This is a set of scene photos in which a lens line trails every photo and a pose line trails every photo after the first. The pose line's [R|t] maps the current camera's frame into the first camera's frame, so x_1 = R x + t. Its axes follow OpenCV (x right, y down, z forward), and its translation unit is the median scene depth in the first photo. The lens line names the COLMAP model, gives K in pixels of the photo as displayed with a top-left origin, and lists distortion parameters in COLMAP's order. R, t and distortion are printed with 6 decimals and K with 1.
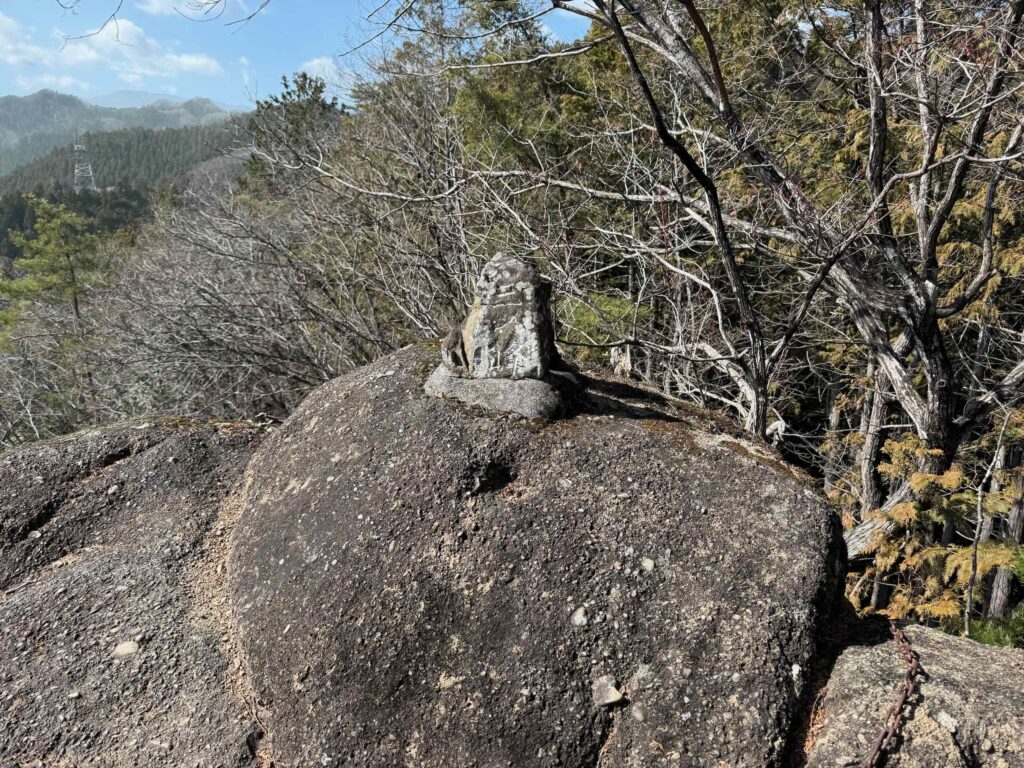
lens RADIAL K [[715.6, 0, 512.1], [0, 715.6, 383.4], [0, 0, 1]] dist [0.000992, 0.000027]
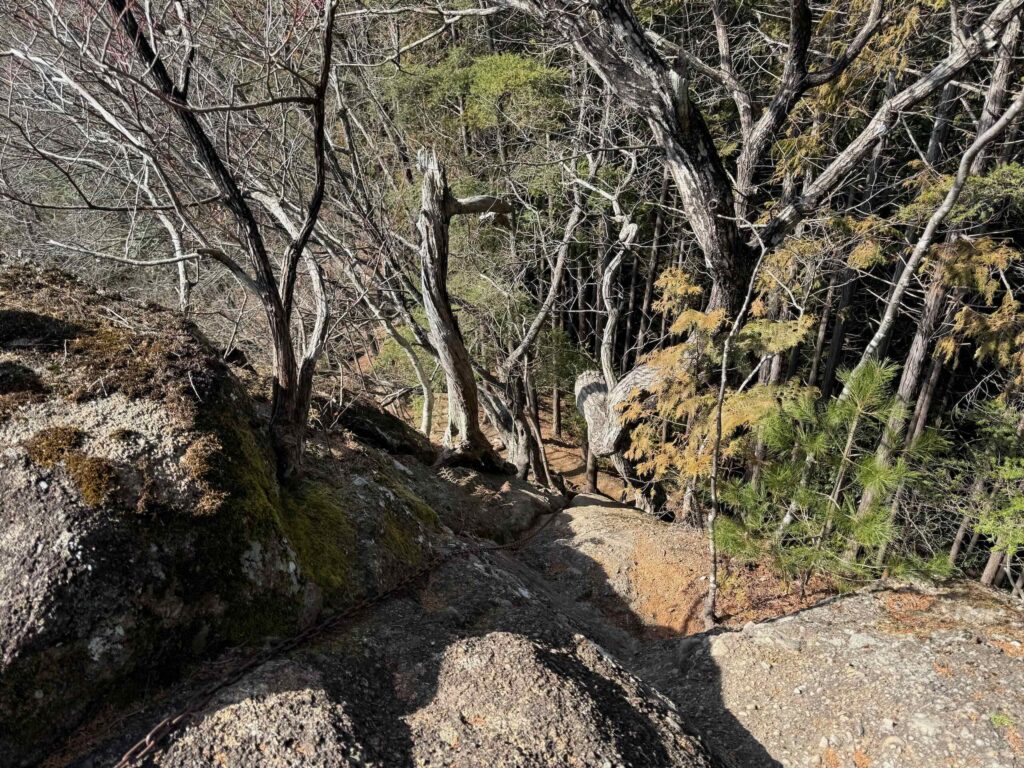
lens RADIAL K [[715.6, 0, 511.8], [0, 715.6, 384.1], [0, 0, 1]] dist [0.000992, 0.000027]
pose [[0.998231, -0.058958, 0.007724, 0.365149], [0.053759, 0.950353, 0.306494, -0.066181], [-0.025411, -0.305536, 0.951841, 0.193722]]
